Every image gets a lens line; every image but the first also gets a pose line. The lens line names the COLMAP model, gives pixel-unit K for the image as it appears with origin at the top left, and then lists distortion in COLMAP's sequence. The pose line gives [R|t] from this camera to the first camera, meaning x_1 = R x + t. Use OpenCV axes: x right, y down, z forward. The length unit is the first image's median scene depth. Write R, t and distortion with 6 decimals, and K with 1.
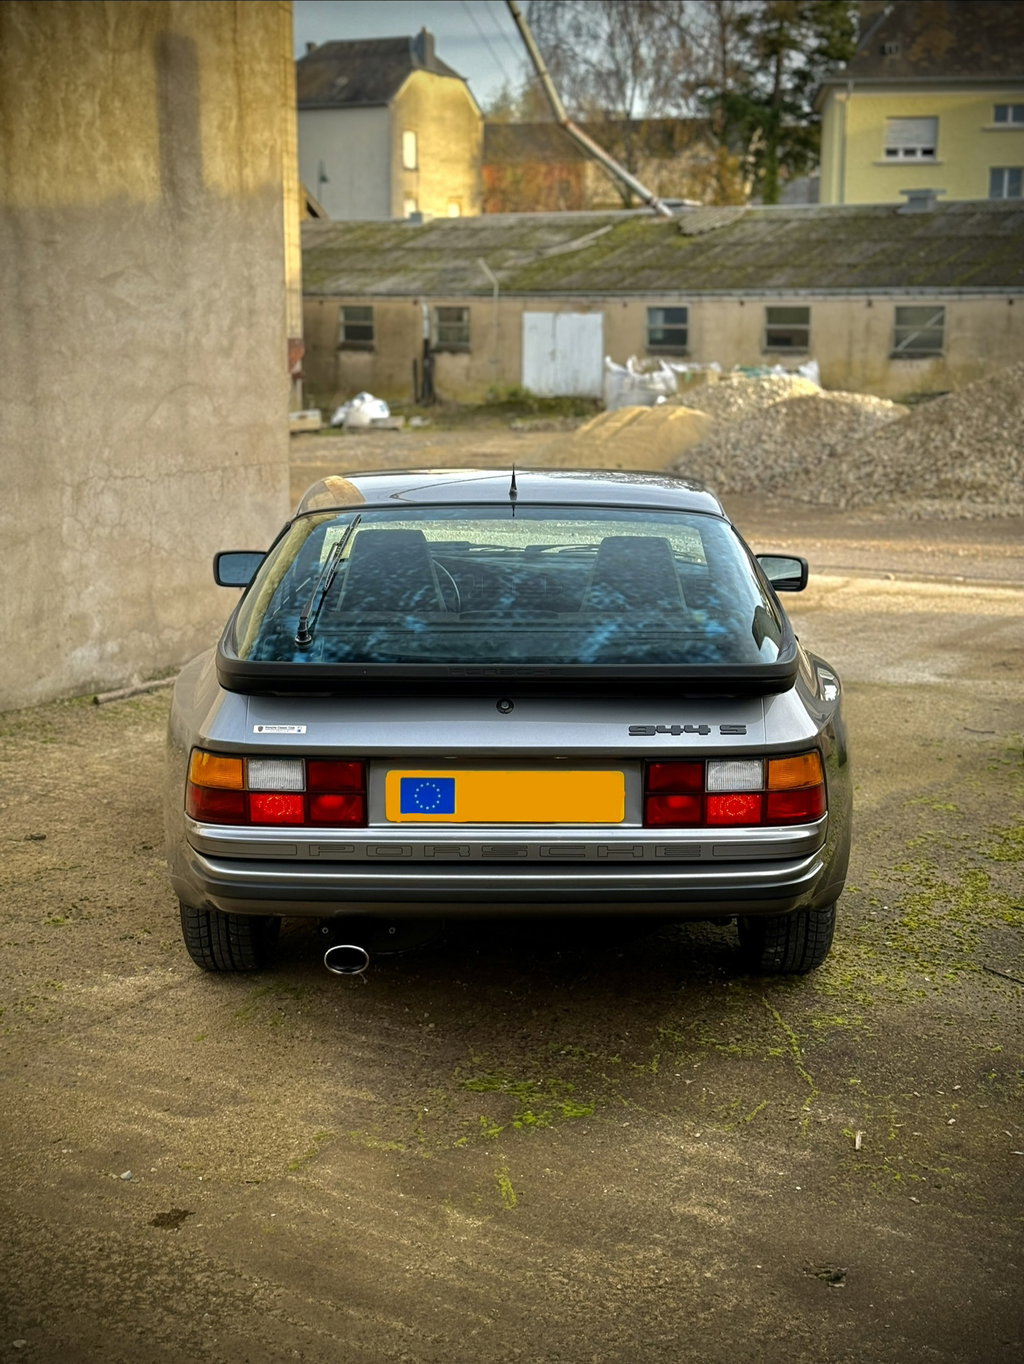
lens RADIAL K [[1964.6, 0, 512.0], [0, 1964.6, 682.0], [0, 0, 1]] dist [0.156513, -0.097333]
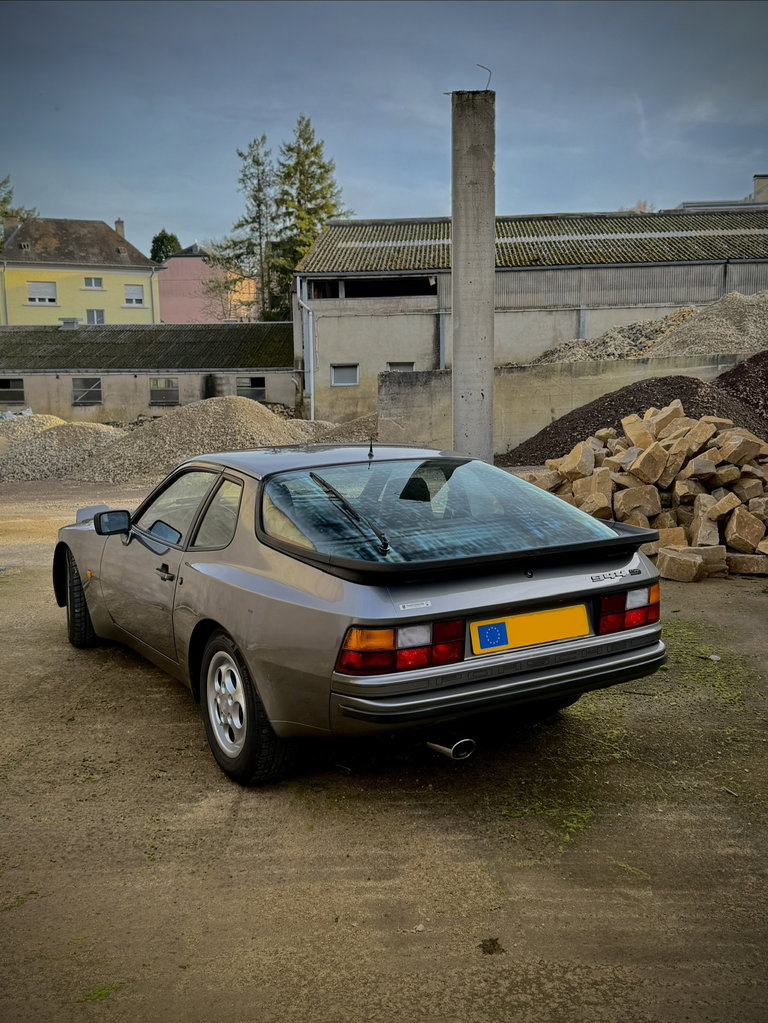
lens RADIAL K [[1006.4, 0, 384.0], [0, 1006.4, 511.5], [0, 0, 1]] dist [0.193411, -0.428491]
pose [[0.854531, -0.085020, 0.512395, -0.417053], [0.116083, 0.992820, -0.028858, -0.022248], [-0.506262, 0.084141, 0.858265, 0.262692]]
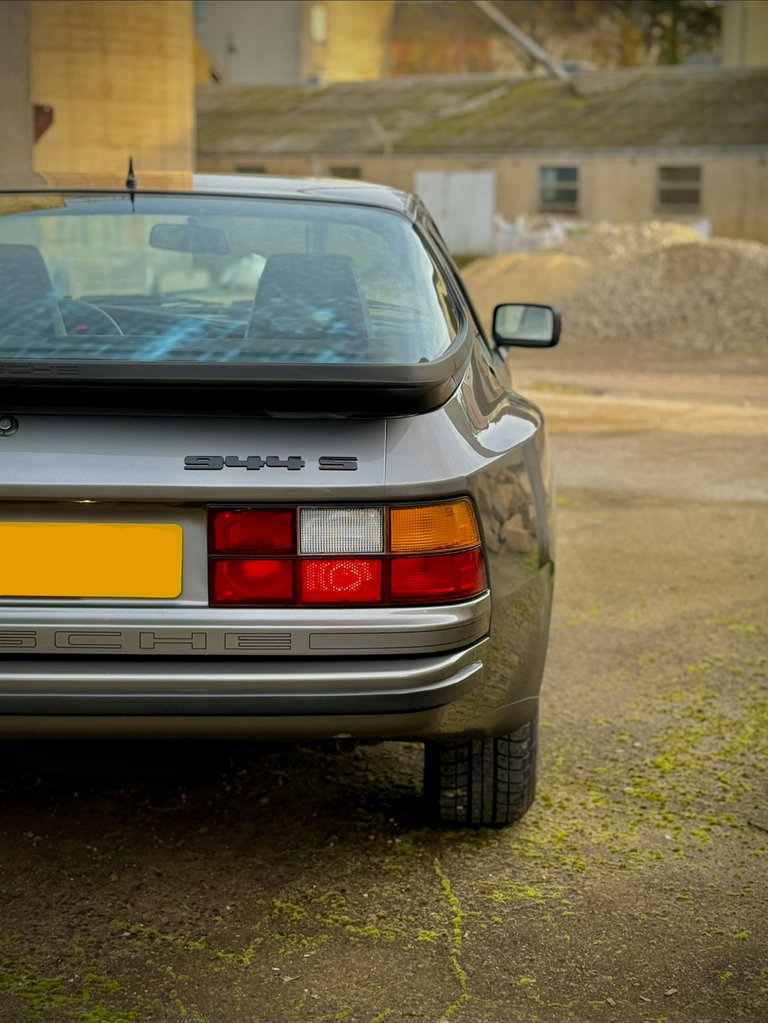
lens RADIAL K [[1913.7, 0, 384.0], [0, 1913.7, 511.5], [0, 0, 1]] dist [0.146605, 0.071129]
pose [[0.999673, 0.010460, -0.023330, 0.112463], [-0.010967, 0.999704, -0.021713, 0.043091], [0.023096, 0.021962, 0.999492, 0.263279]]
